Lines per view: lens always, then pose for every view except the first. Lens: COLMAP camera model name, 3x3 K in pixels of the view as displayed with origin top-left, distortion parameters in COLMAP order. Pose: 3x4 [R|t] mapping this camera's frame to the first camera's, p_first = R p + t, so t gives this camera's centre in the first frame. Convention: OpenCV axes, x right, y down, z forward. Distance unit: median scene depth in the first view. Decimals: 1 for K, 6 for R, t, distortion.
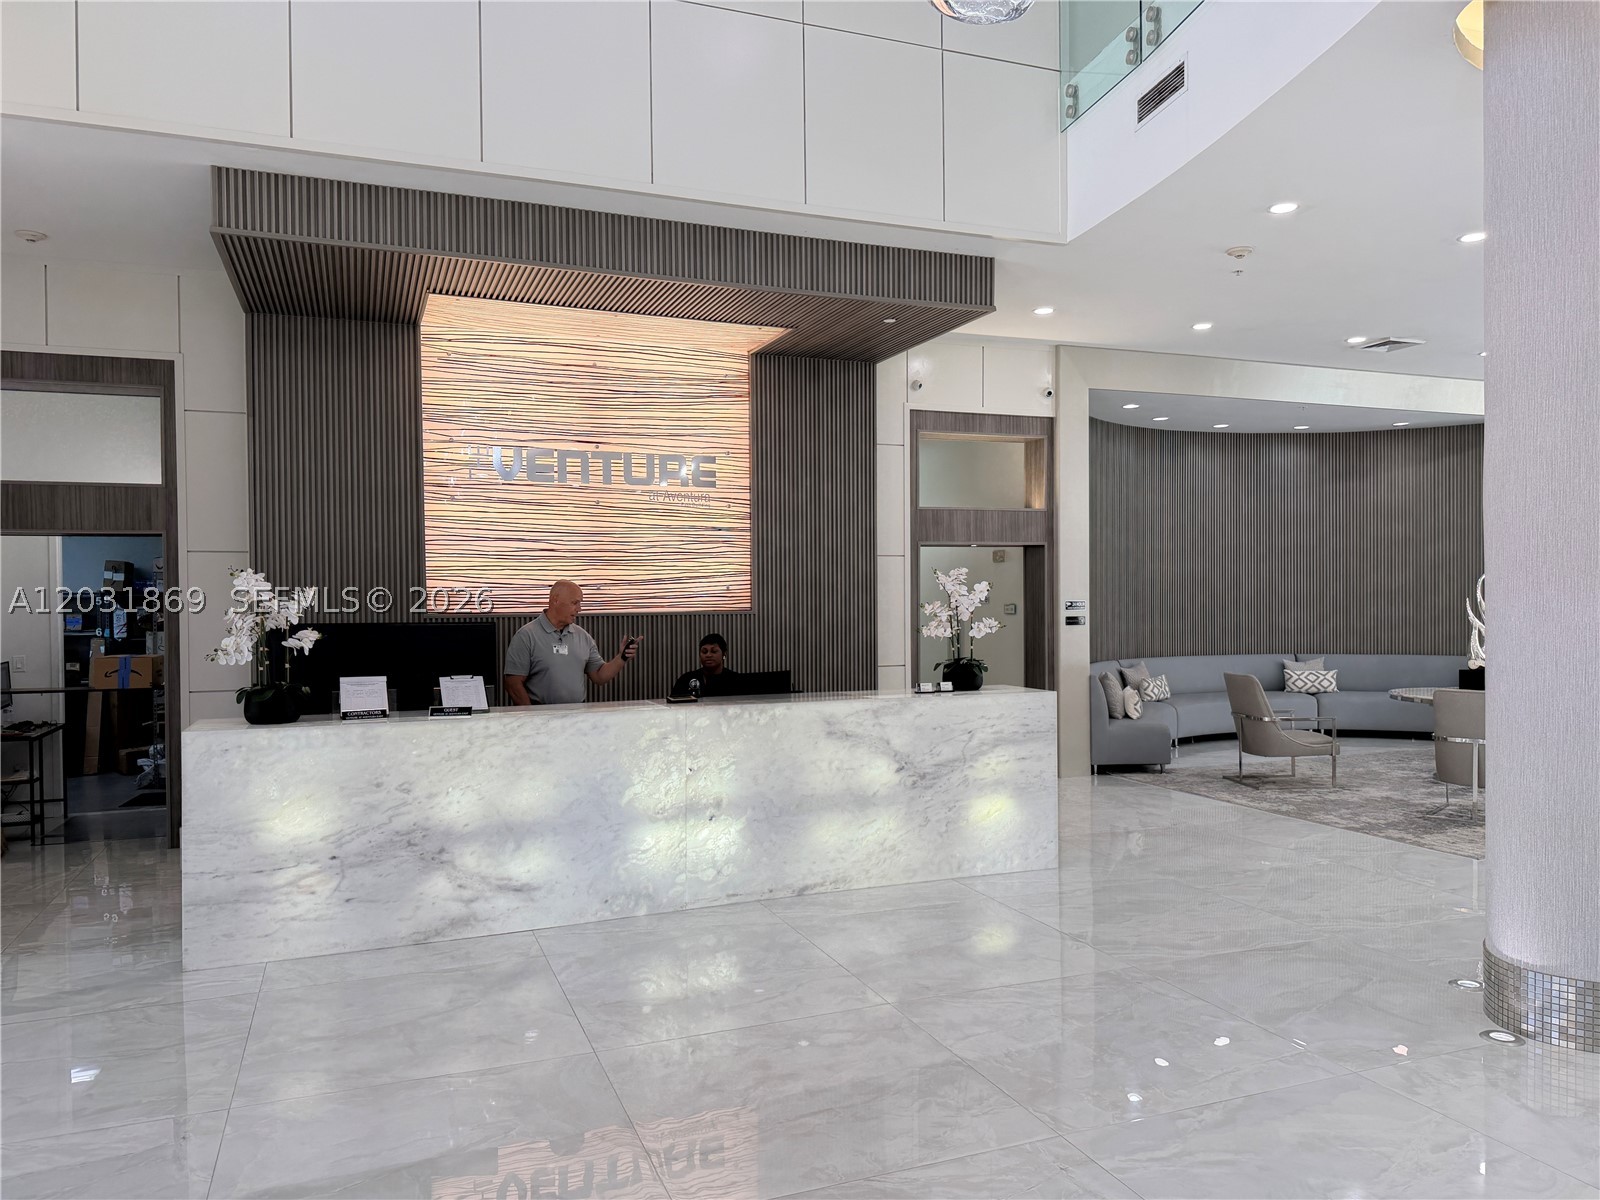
lens RADIAL K [[1111.9, 0, 799.1], [0, 1111.9, 610.5], [0, 0, 1]] dist [0.038300, -0.050702]
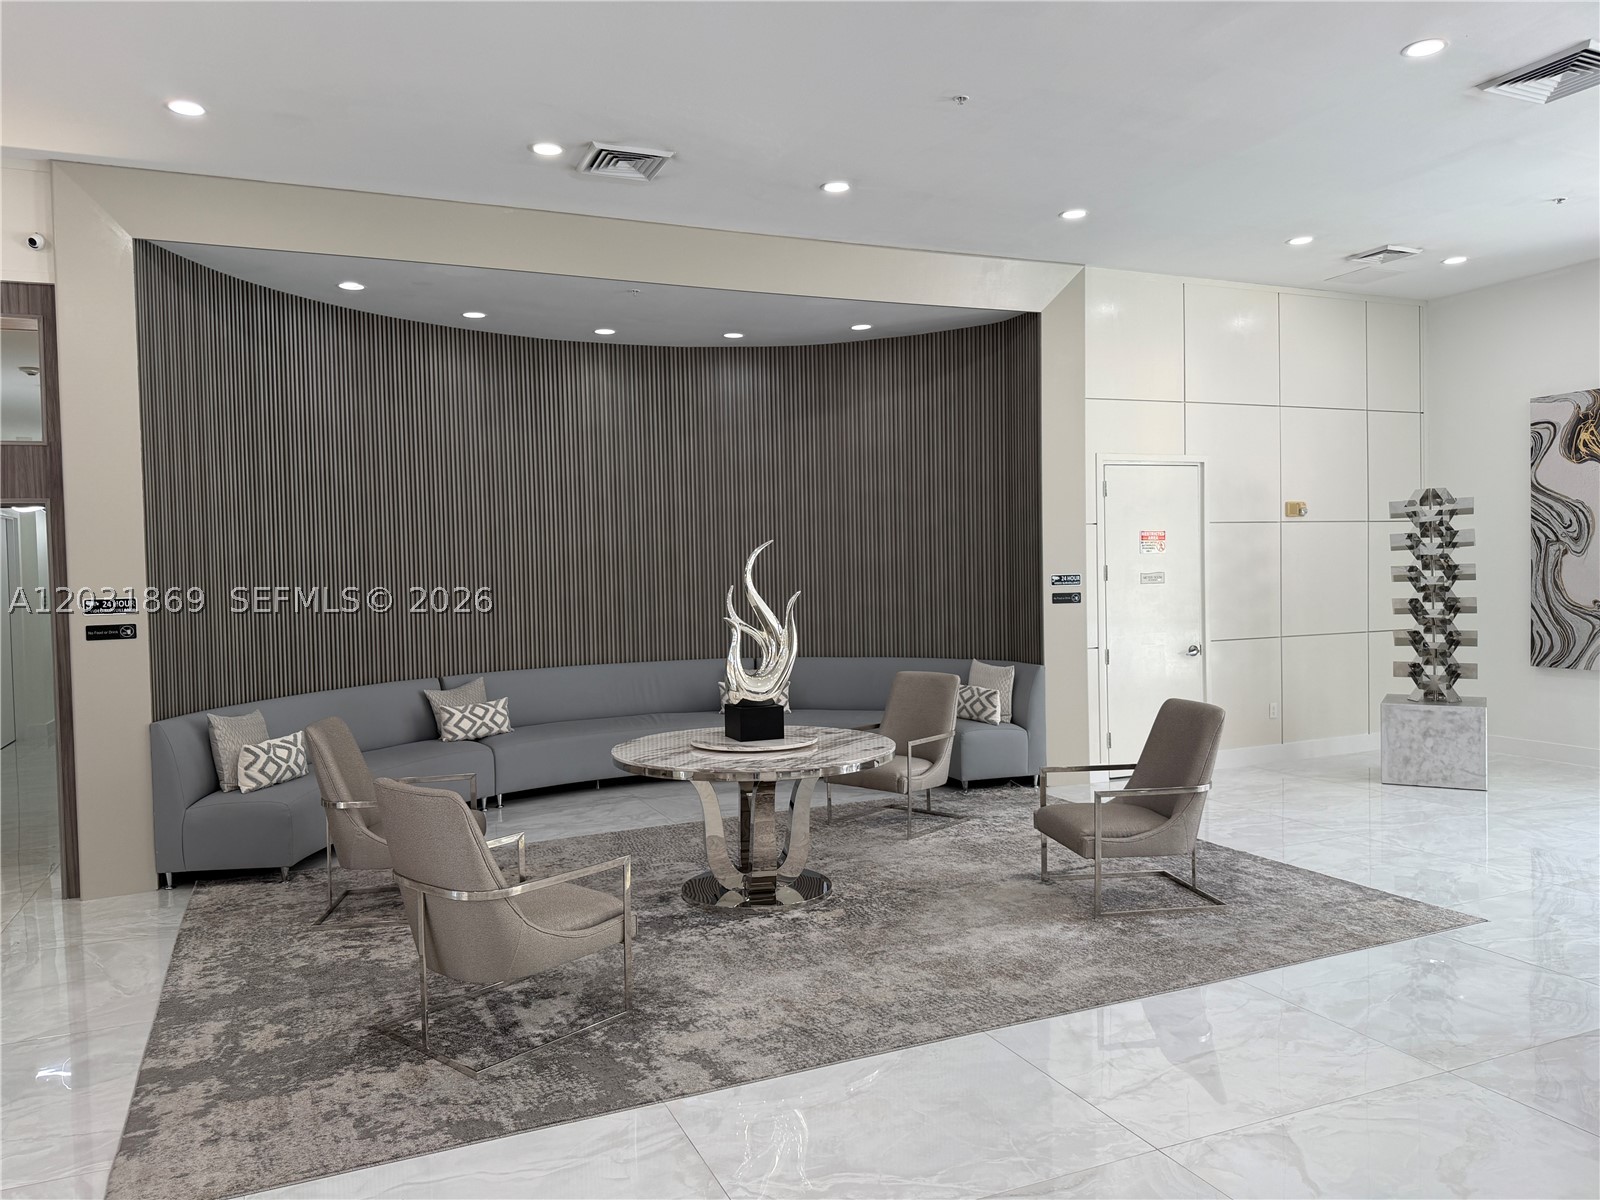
lens RADIAL K [[1111.9, 0, 799.1], [0, 1111.9, 610.5], [0, 0, 1]] dist [0.038300, -0.050702]
pose [[0.997211, -0.023508, 0.070831, 0.533907], [0.021982, 0.999511, 0.022239, -0.007073], [-0.071319, -0.020620, 0.997240, 0.360580]]
